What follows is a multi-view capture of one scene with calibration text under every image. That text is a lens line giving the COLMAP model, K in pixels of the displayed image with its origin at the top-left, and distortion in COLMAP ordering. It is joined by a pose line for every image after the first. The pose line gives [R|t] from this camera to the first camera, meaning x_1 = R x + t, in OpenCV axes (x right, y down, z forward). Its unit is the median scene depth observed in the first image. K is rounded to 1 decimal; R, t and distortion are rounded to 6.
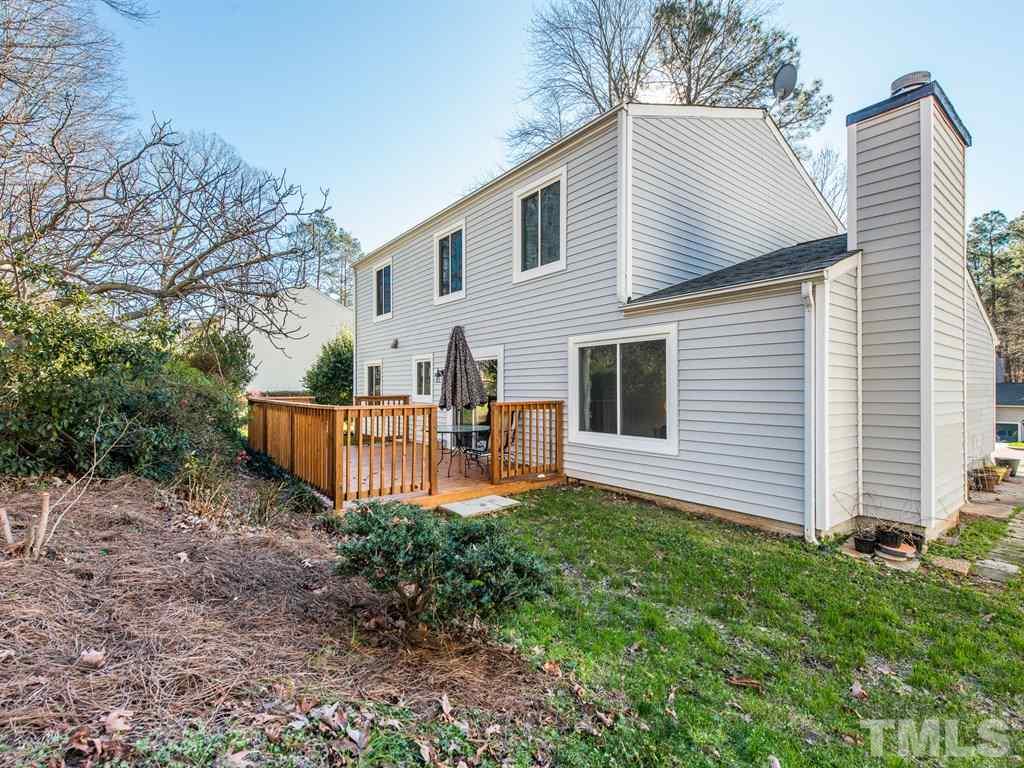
lens RADIAL K [[477.5, 0, 513.0], [0, 477.5, 386.9], [0, 0, 1]] dist [0.002352, 0.000188]
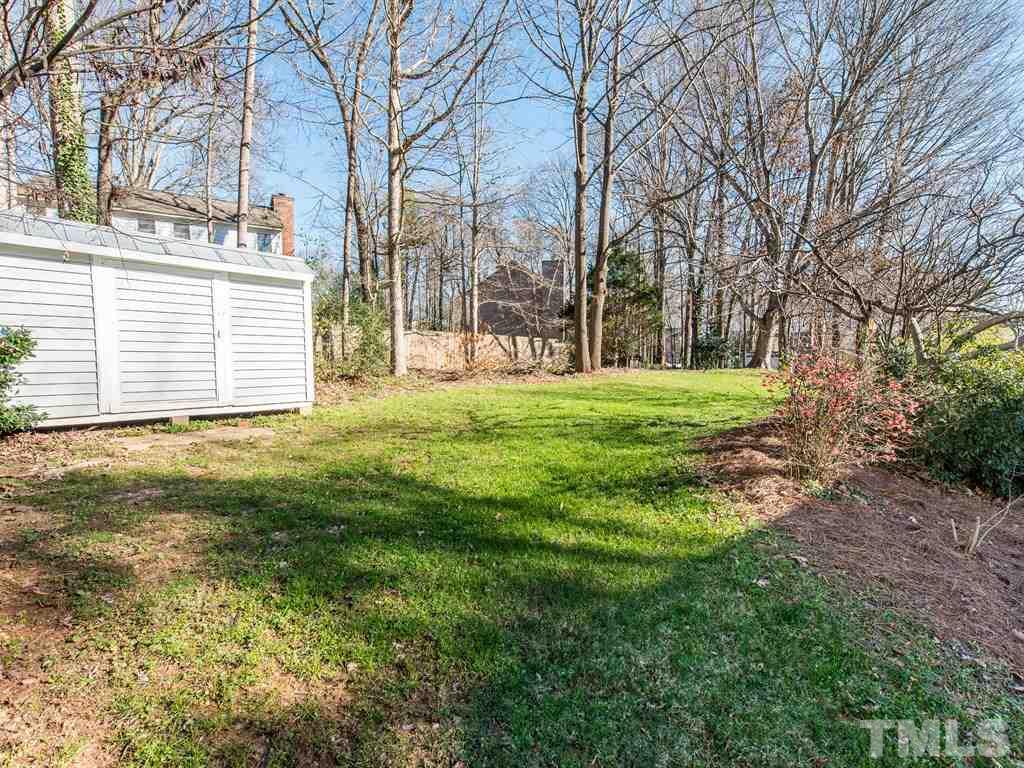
lens RADIAL K [[477.5, 0, 512.8], [0, 477.5, 384.8], [0, 0, 1]] dist [0.002352, 0.000188]
pose [[0.089315, 0.064020, -0.993944, 0.289516], [0.002383, 0.997916, 0.064490, -0.208458], [0.996001, -0.008128, 0.088976, -0.441373]]
